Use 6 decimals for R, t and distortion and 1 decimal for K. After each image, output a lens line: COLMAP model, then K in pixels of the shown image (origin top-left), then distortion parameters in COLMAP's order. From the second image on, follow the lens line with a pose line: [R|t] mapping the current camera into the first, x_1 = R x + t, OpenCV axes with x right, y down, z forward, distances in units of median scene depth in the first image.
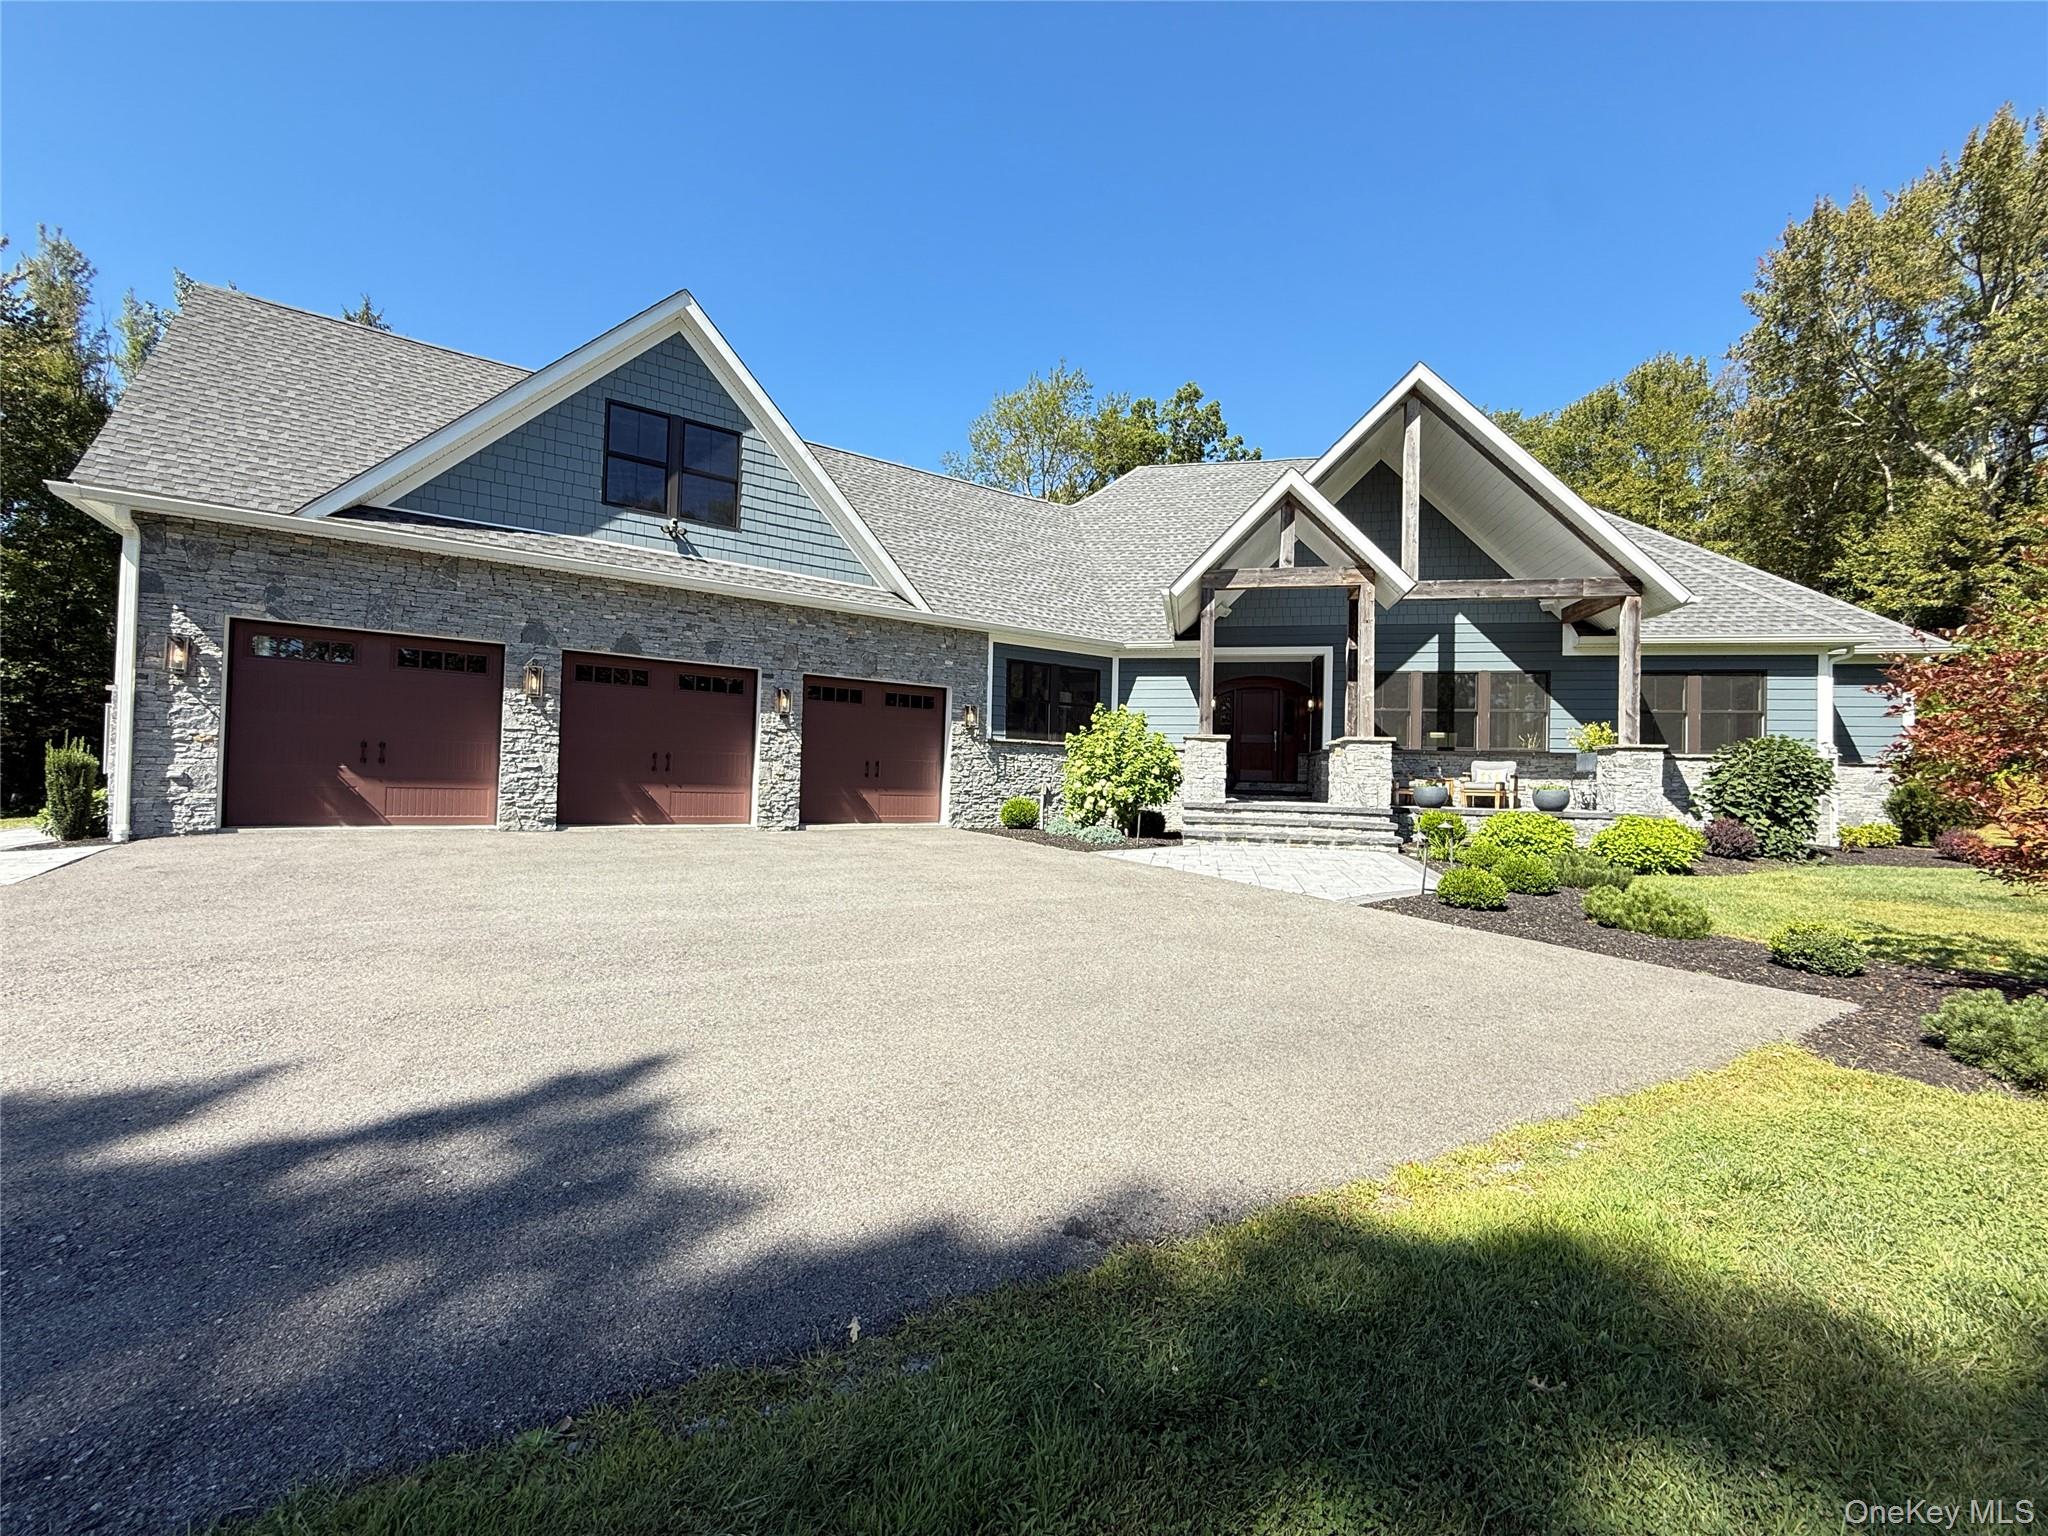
lens RADIAL K [[814.9, 0, 1020.4], [0, 814.9, 766.8], [0, 0, 1]] dist [-0.000744, -0.000113]
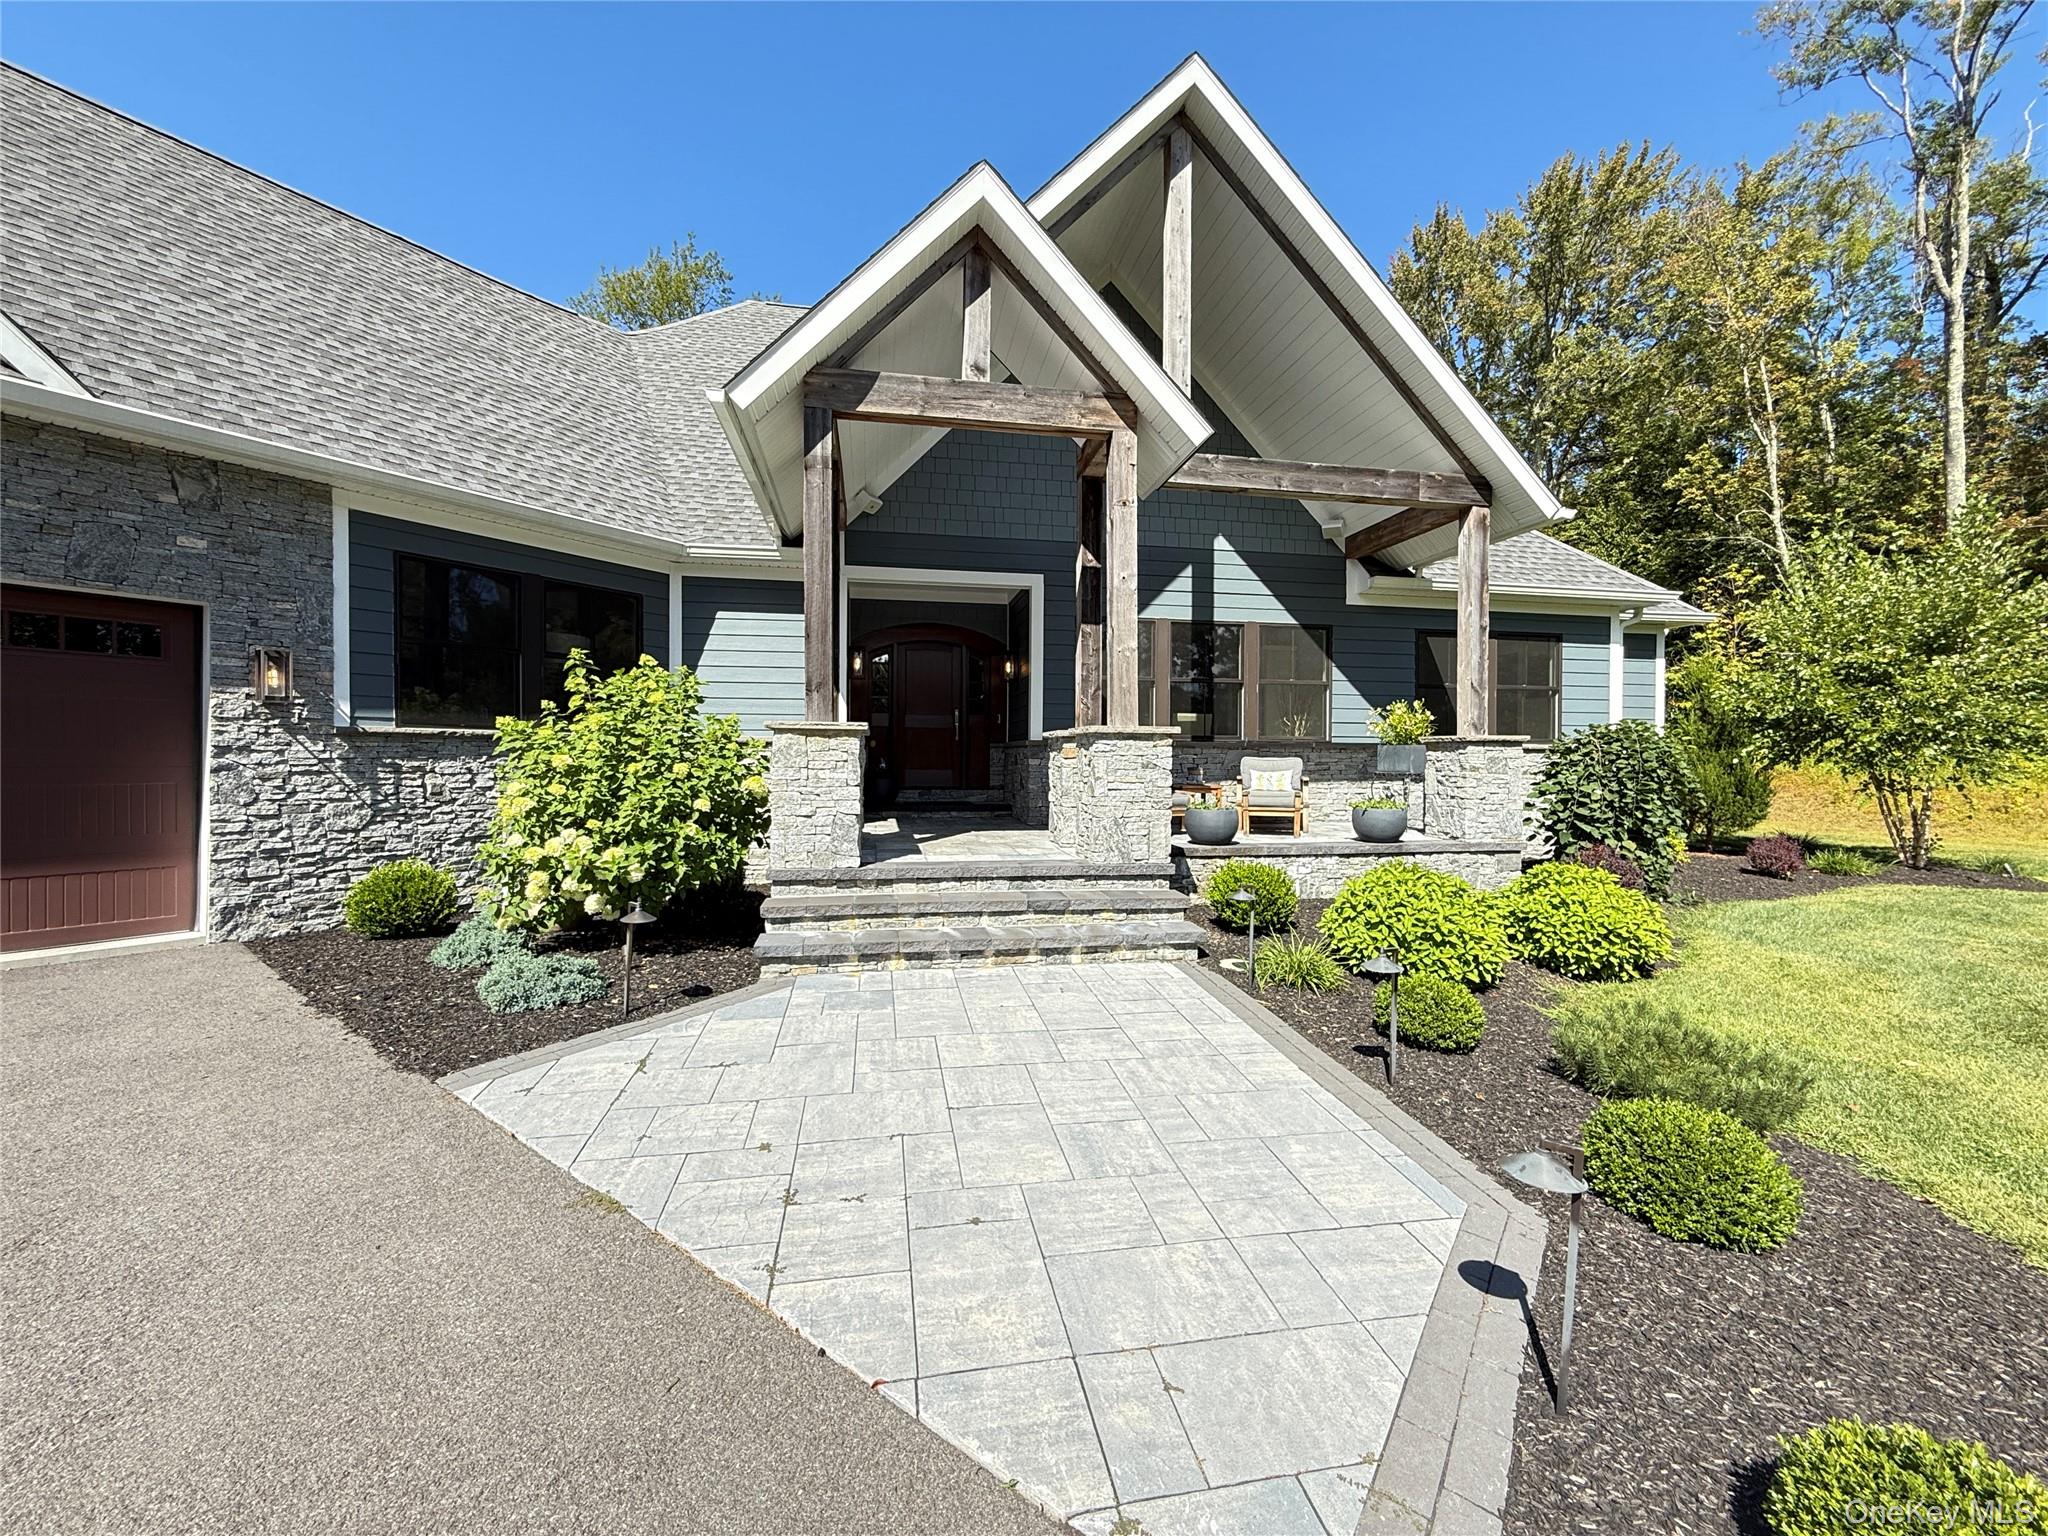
lens RADIAL K [[814.9, 0, 1019.6], [0, 814.9, 769.6], [0, 0, 1]] dist [-0.000744, -0.000113]
pose [[0.927629, -0.024660, 0.372688, 0.161269], [0.011245, 0.999210, 0.038126, -0.028269], [-0.373334, -0.031176, 0.927173, 0.524470]]
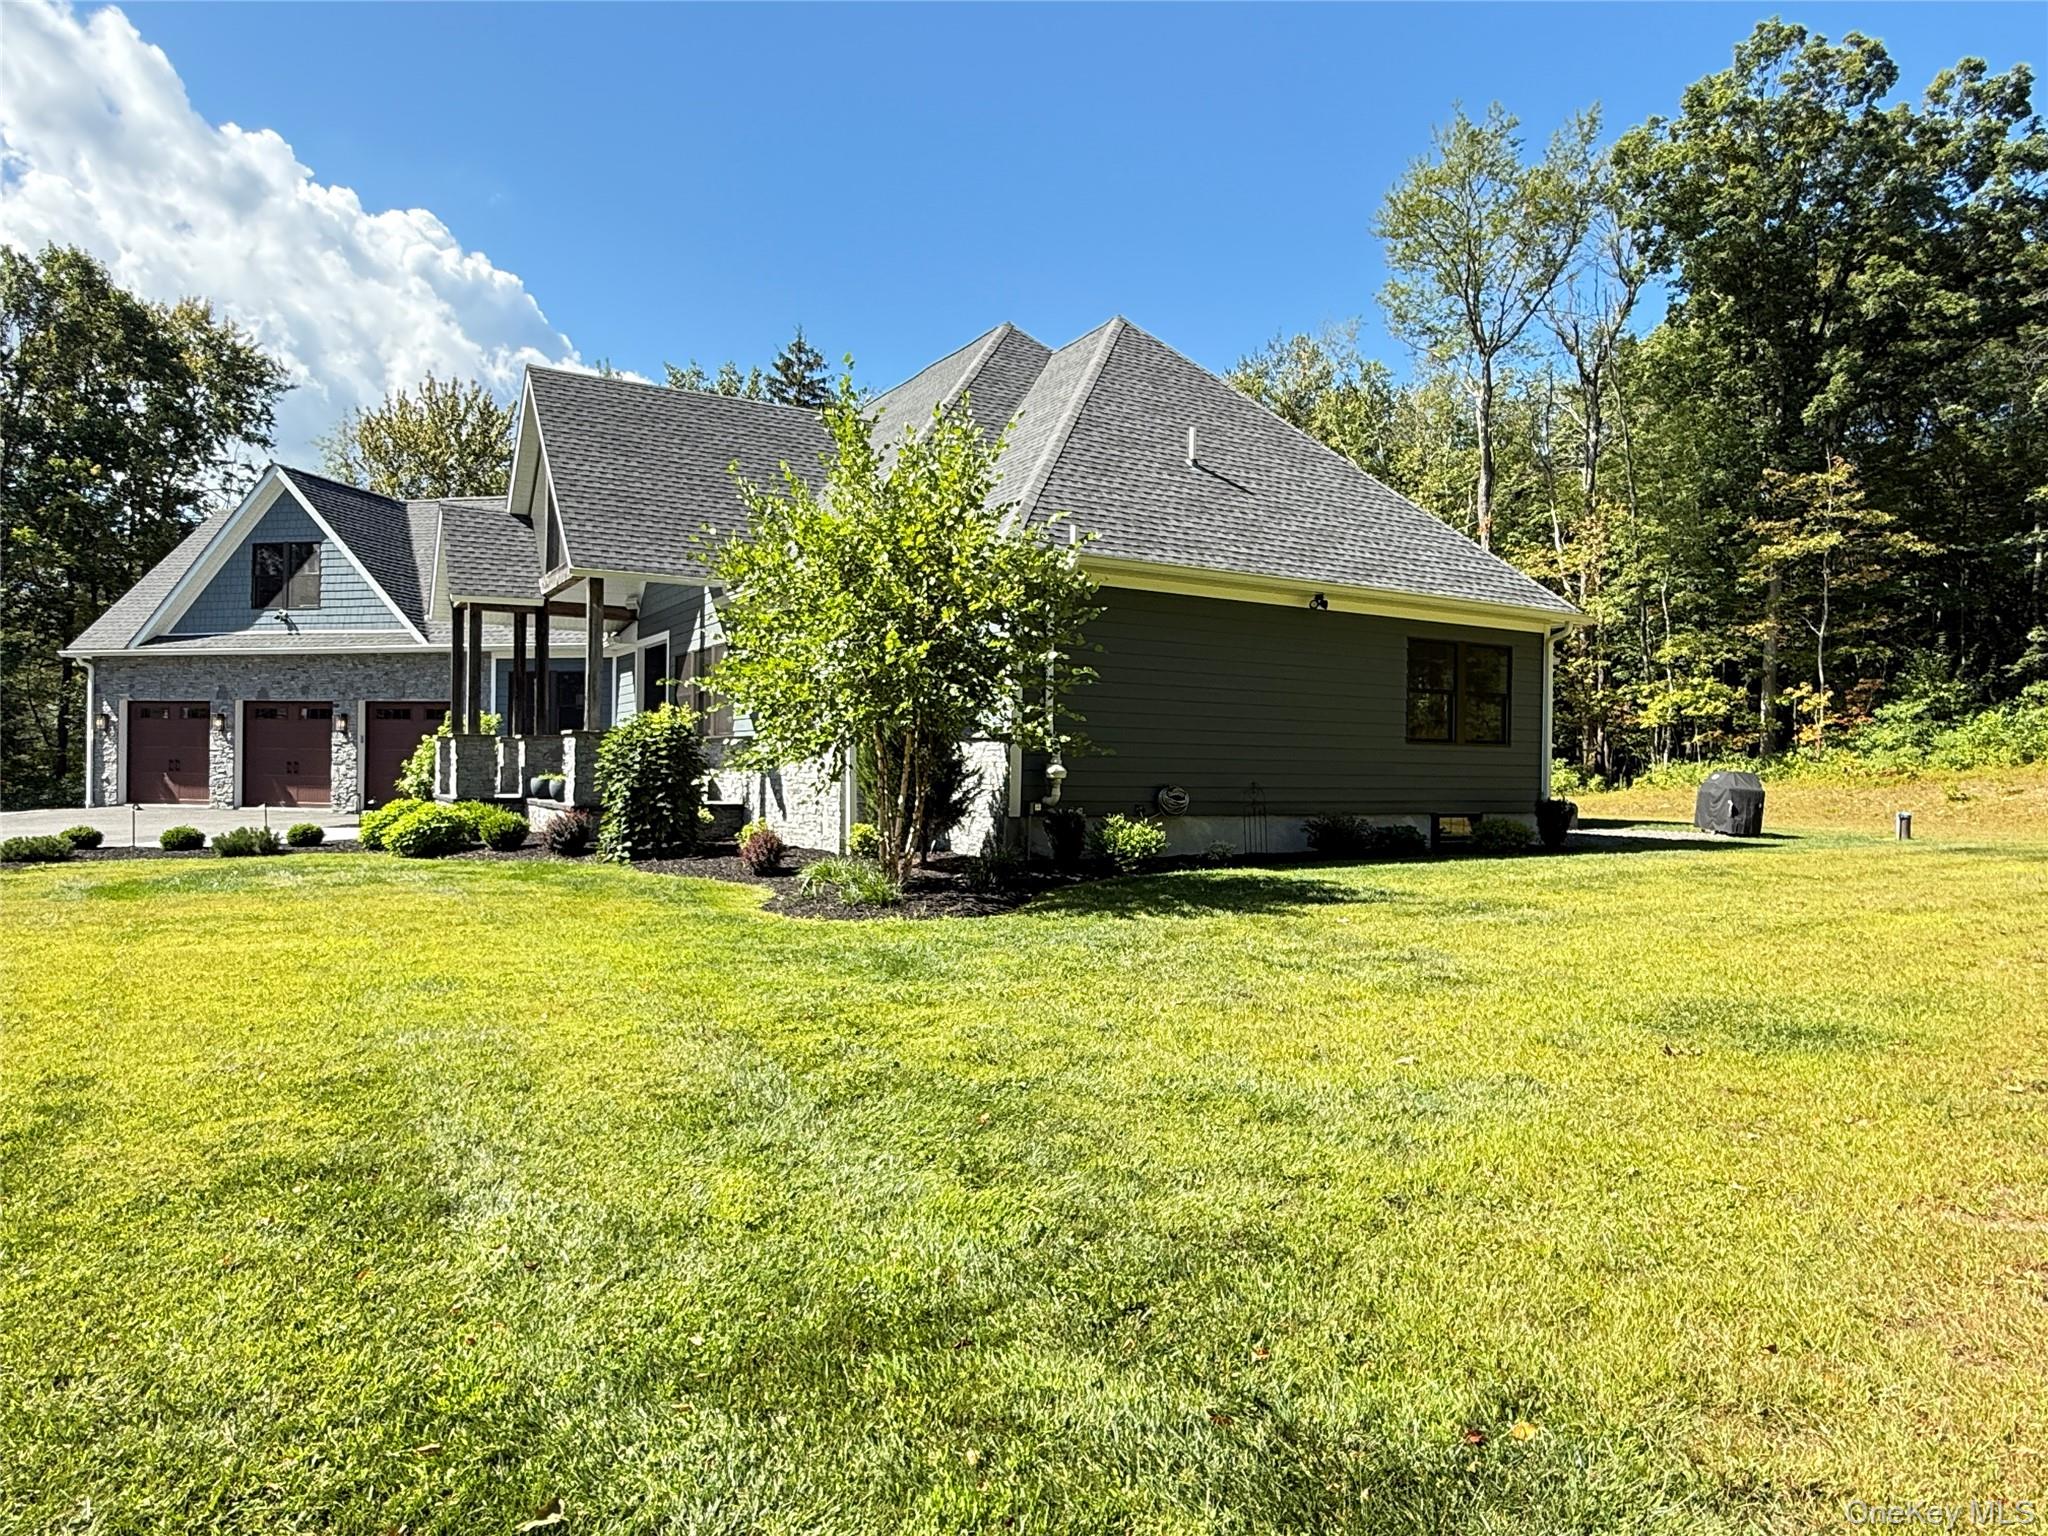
lens RADIAL K [[1235.0, 0, 1028.3], [0, 1235.0, 758.8], [0, 0, 1]] dist [0.002979, 0.000892]
pose [[0.669431, -0.020169, -0.742600, 2.106518], [0.019225, 0.999767, -0.009824, 0.026869], [0.742625, -0.007700, 0.669663, 0.445039]]
